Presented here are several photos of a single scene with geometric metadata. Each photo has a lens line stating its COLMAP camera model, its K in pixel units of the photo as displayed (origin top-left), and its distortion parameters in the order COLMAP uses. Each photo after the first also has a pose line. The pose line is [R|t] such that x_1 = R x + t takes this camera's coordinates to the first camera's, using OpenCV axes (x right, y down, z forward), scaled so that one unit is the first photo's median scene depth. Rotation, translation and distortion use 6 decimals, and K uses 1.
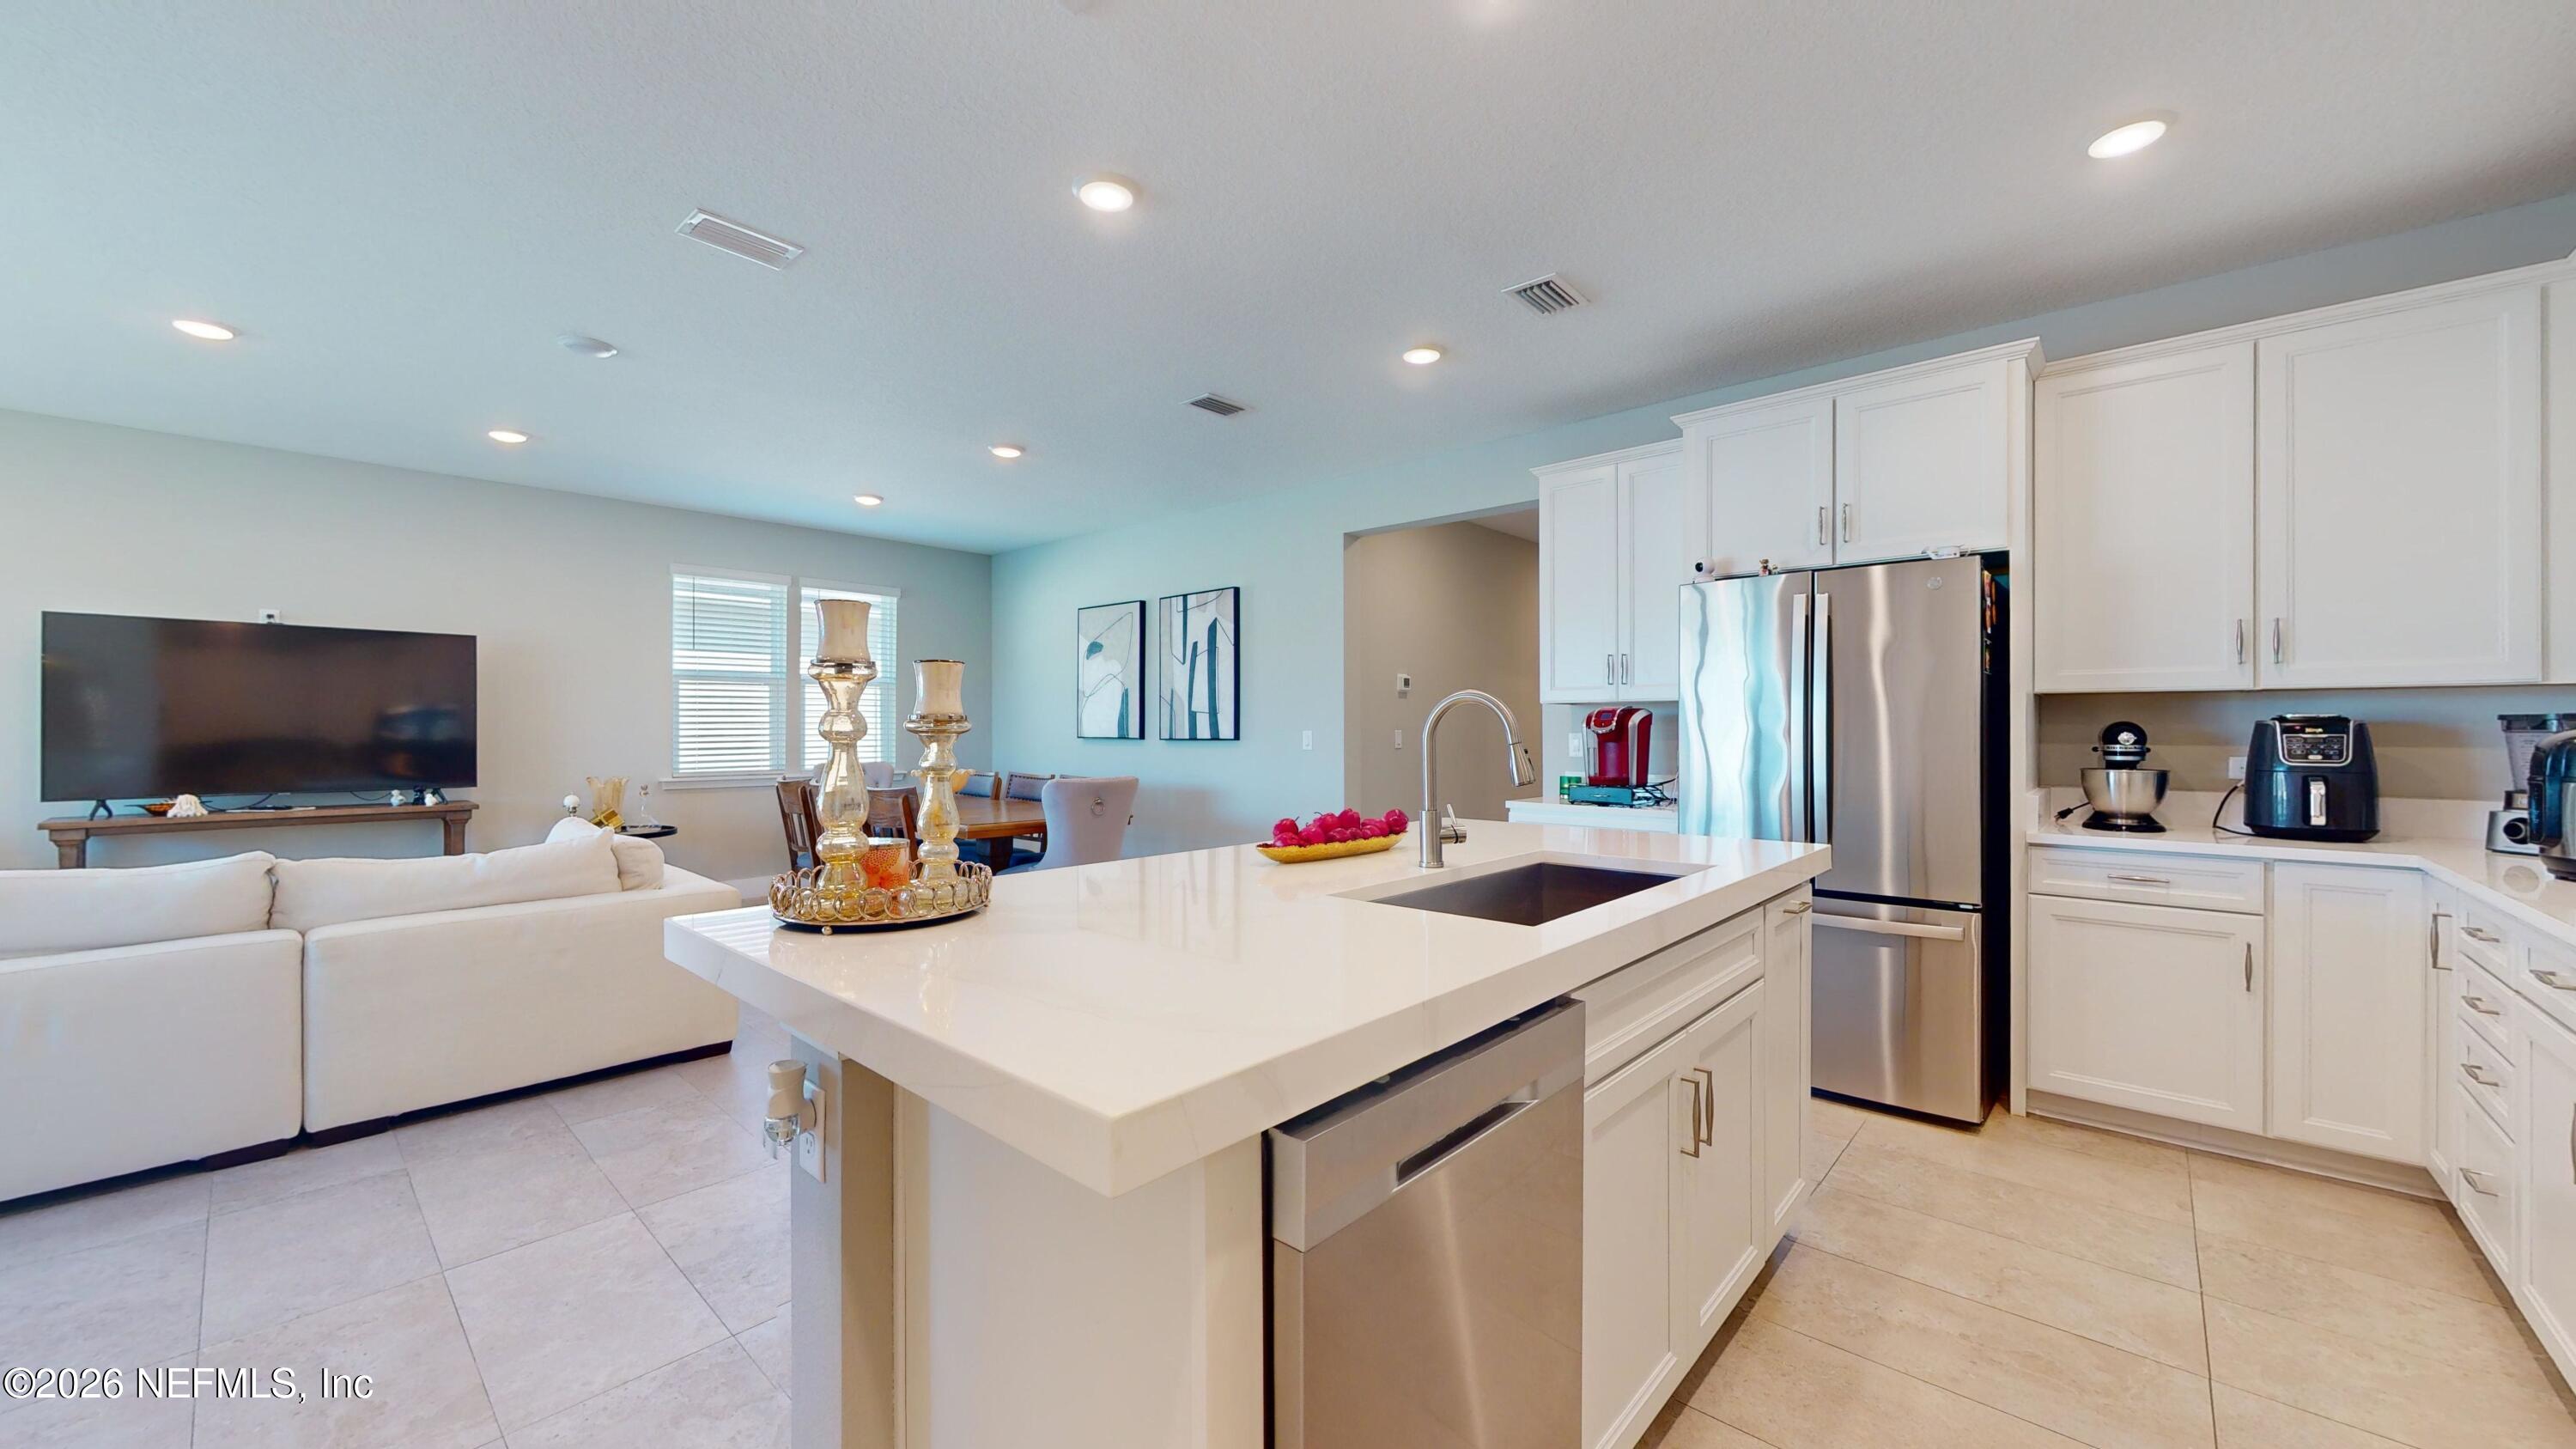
lens RADIAL K [[946.4, 0, 1287.1], [0, 946.4, 727.9], [0, 0, 1]] dist [-0.000071, 0.000106]
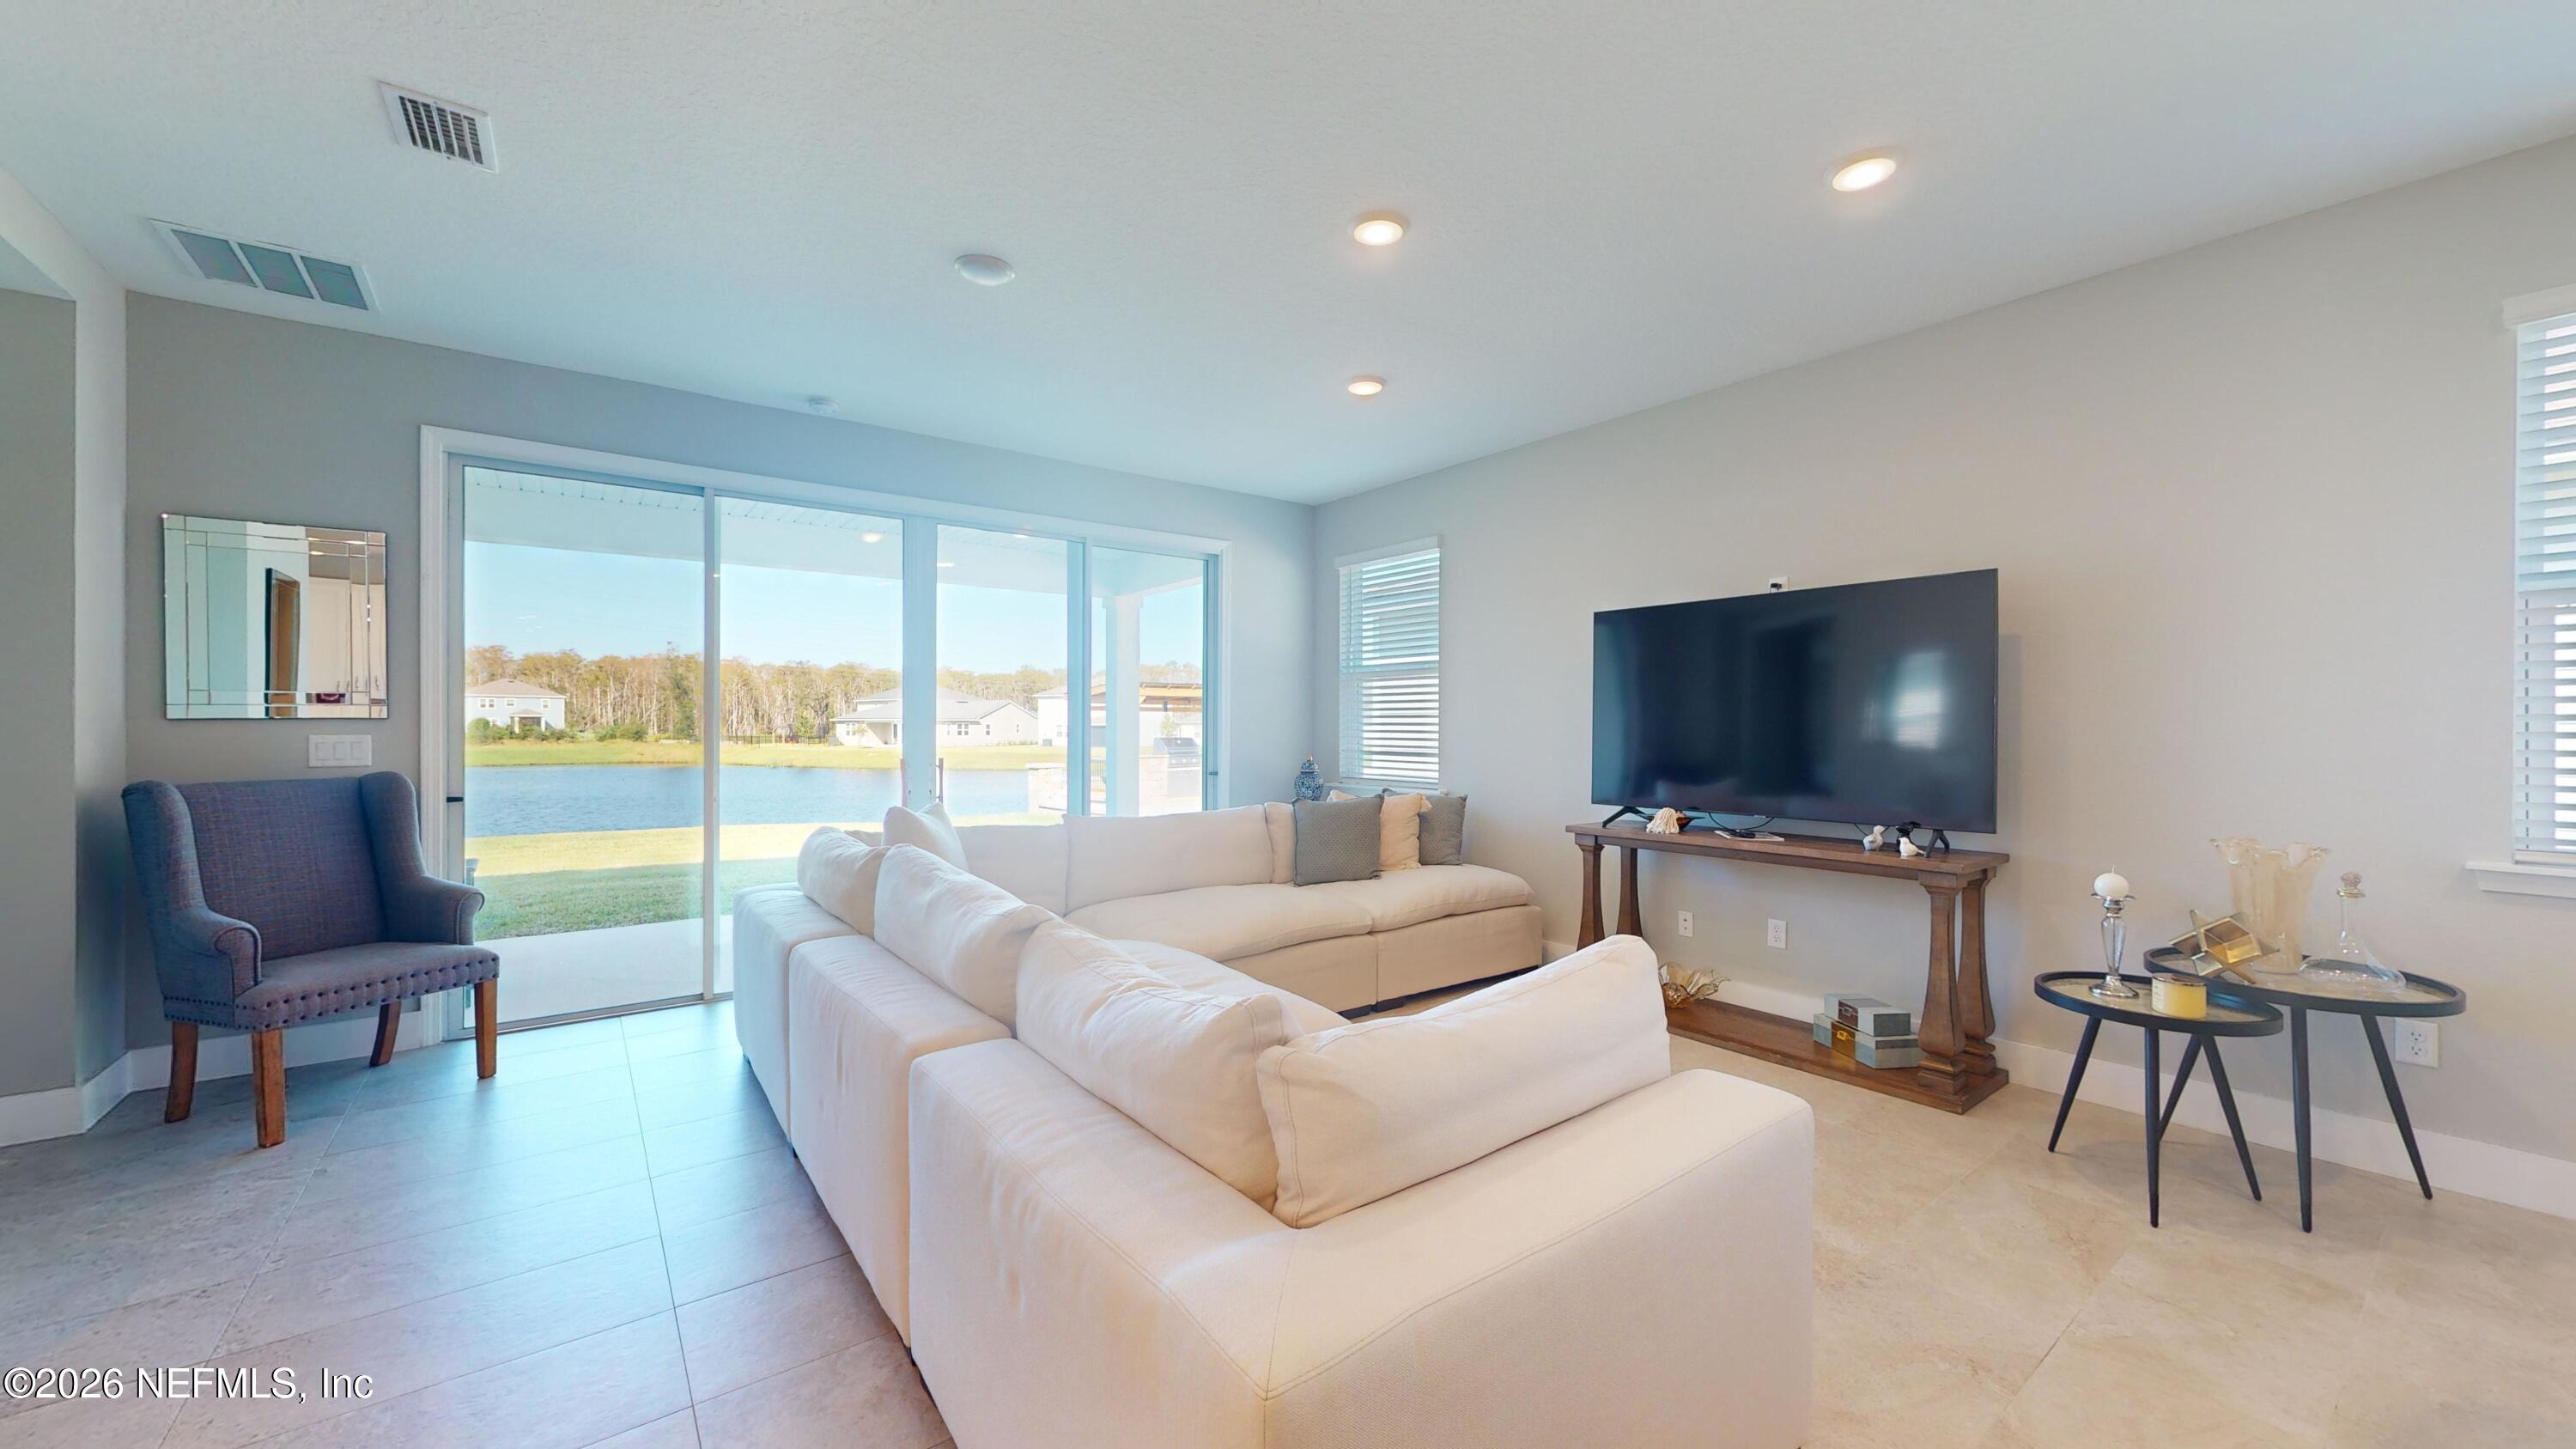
lens RADIAL K [[946.4, 0, 1287.1], [0, 946.4, 727.9], [0, 0, 1]] dist [-0.000071, 0.000106]
pose [[-0.180005, 0.000740, -0.983665, -0.188496], [0.001028, 0.999999, 0.000564, -0.001754], [0.983665, -0.000909, -0.180006, 0.590025]]
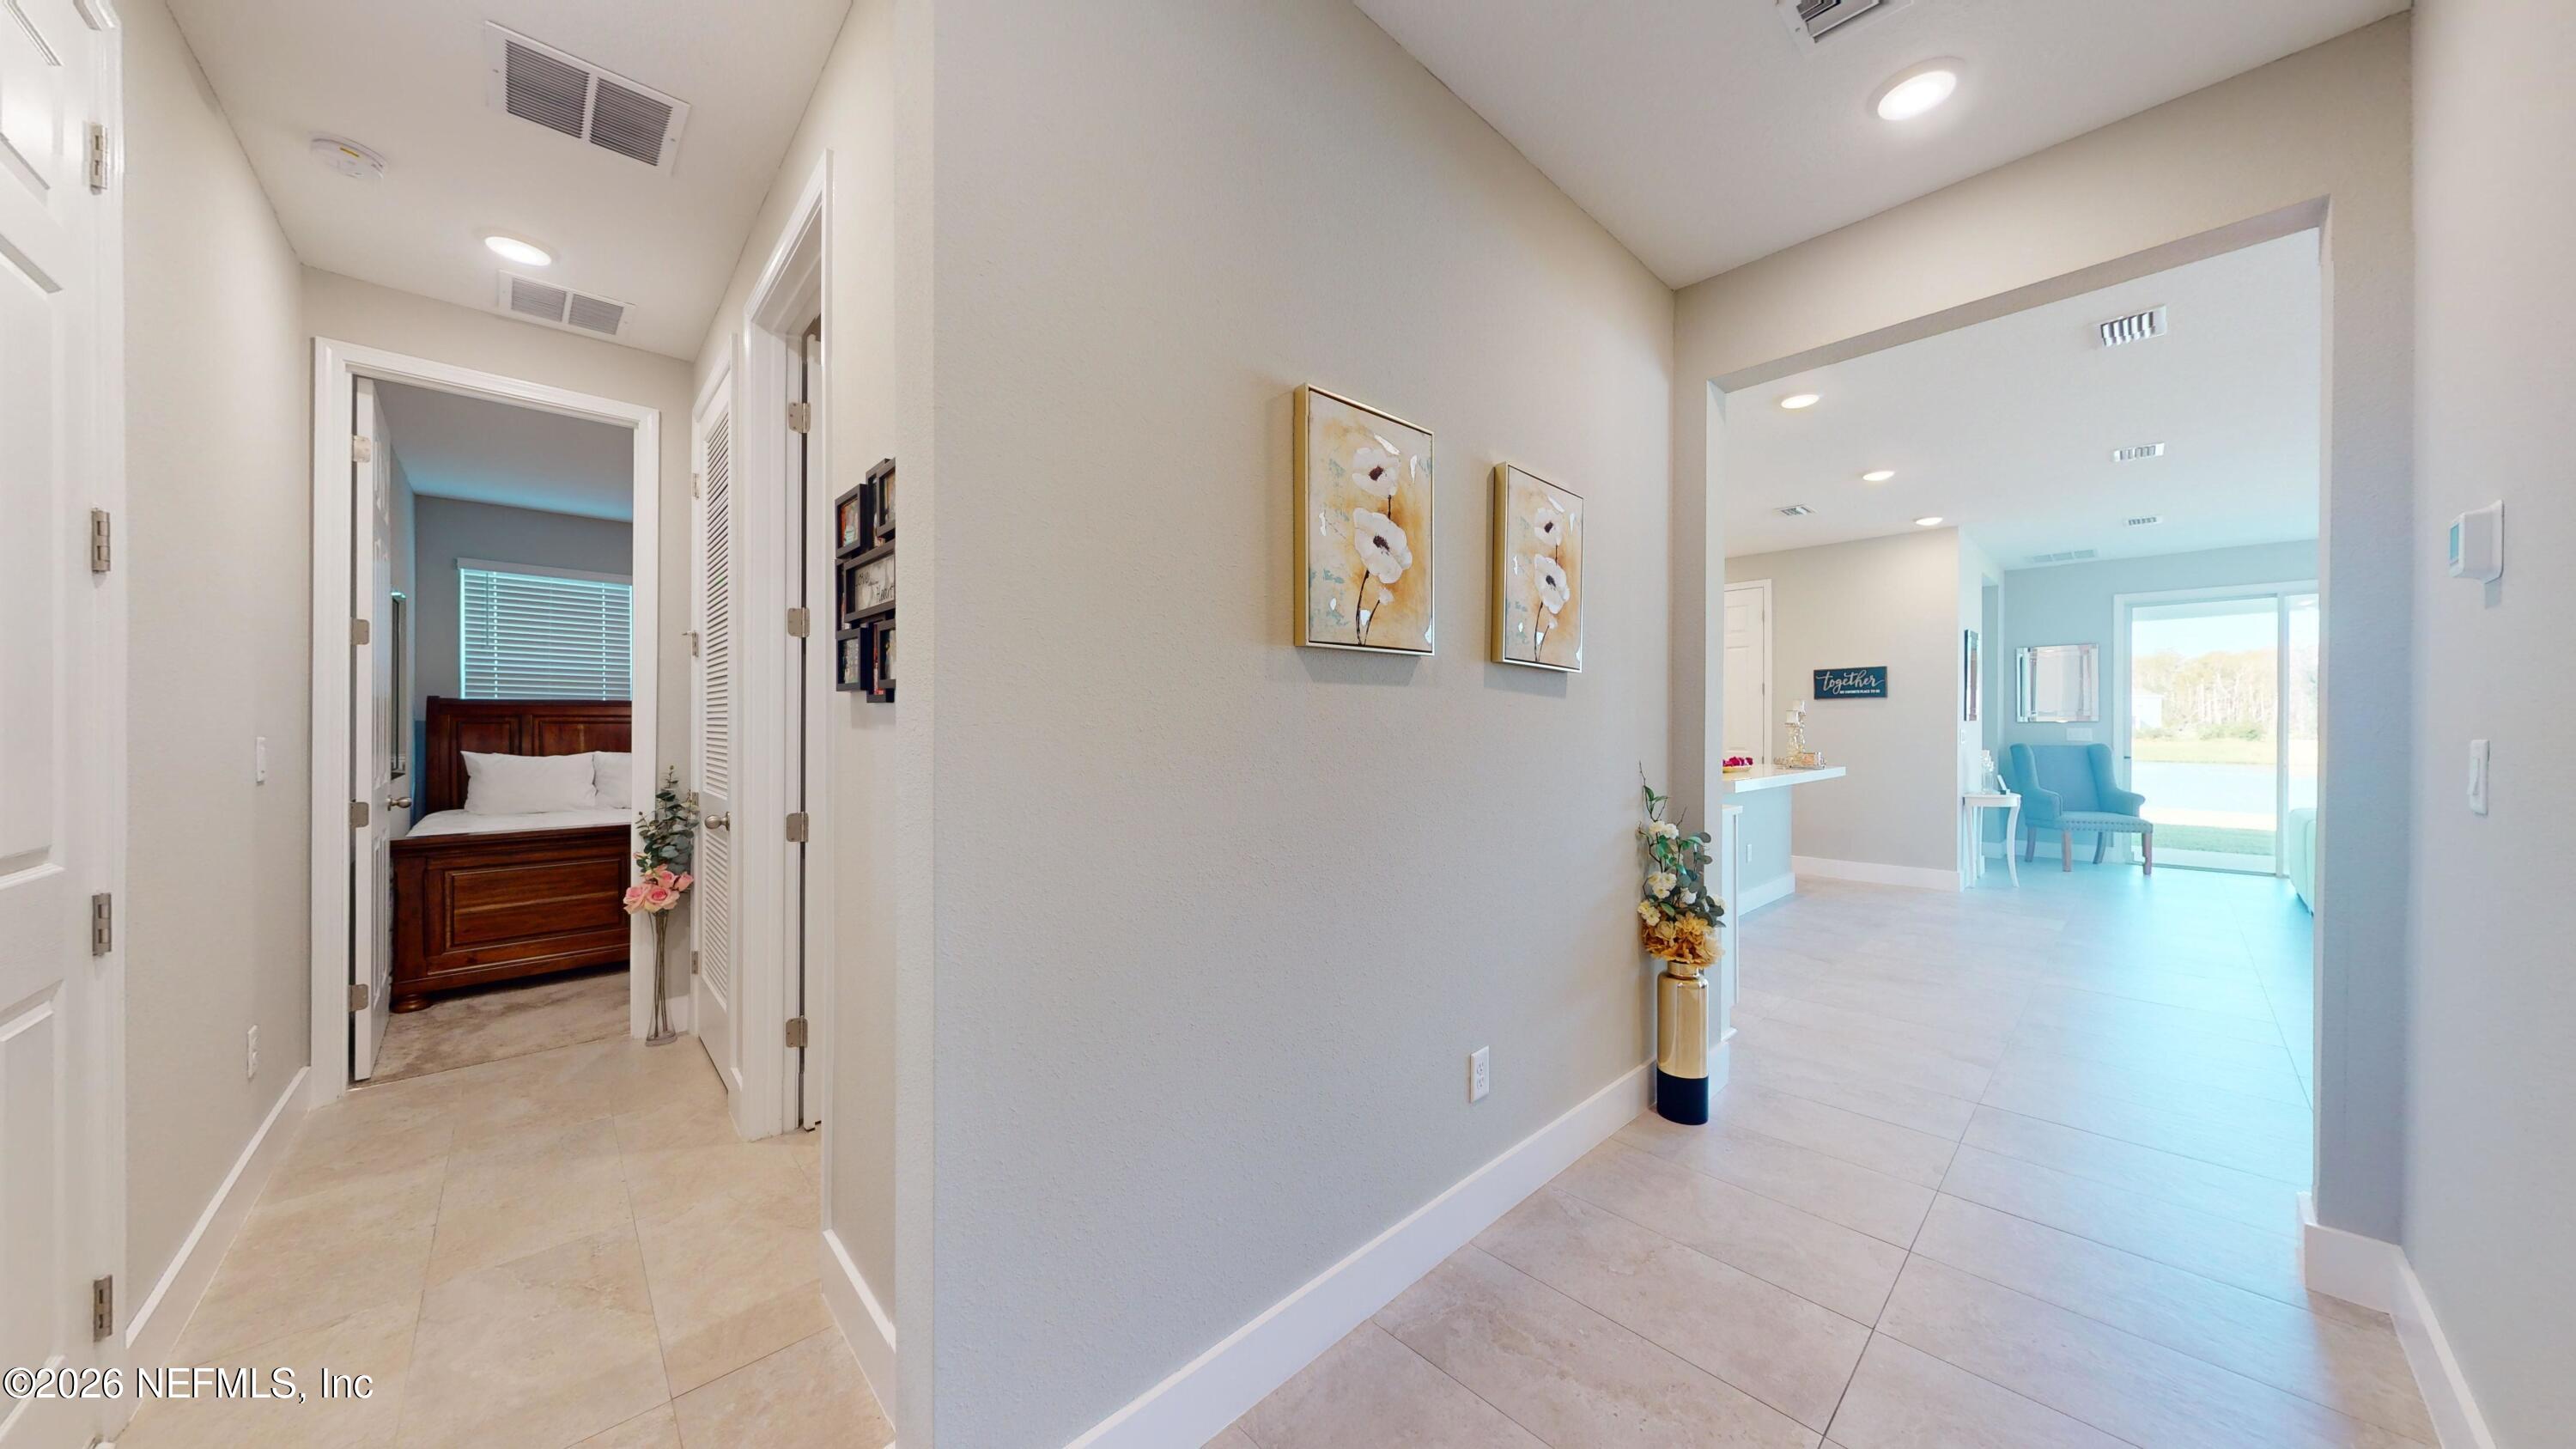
lens RADIAL K [[814.5, 0, 1287.6], [0, 814.5, 728.9], [0, 0, 1]] dist [-0.001656, -0.000017]
pose [[-0.996529, 0.000581, 0.083249, 0.409064], [0.000762, 0.999997, 0.002142, -0.000374], [-0.083247, 0.002198, -0.996527, 1.213010]]
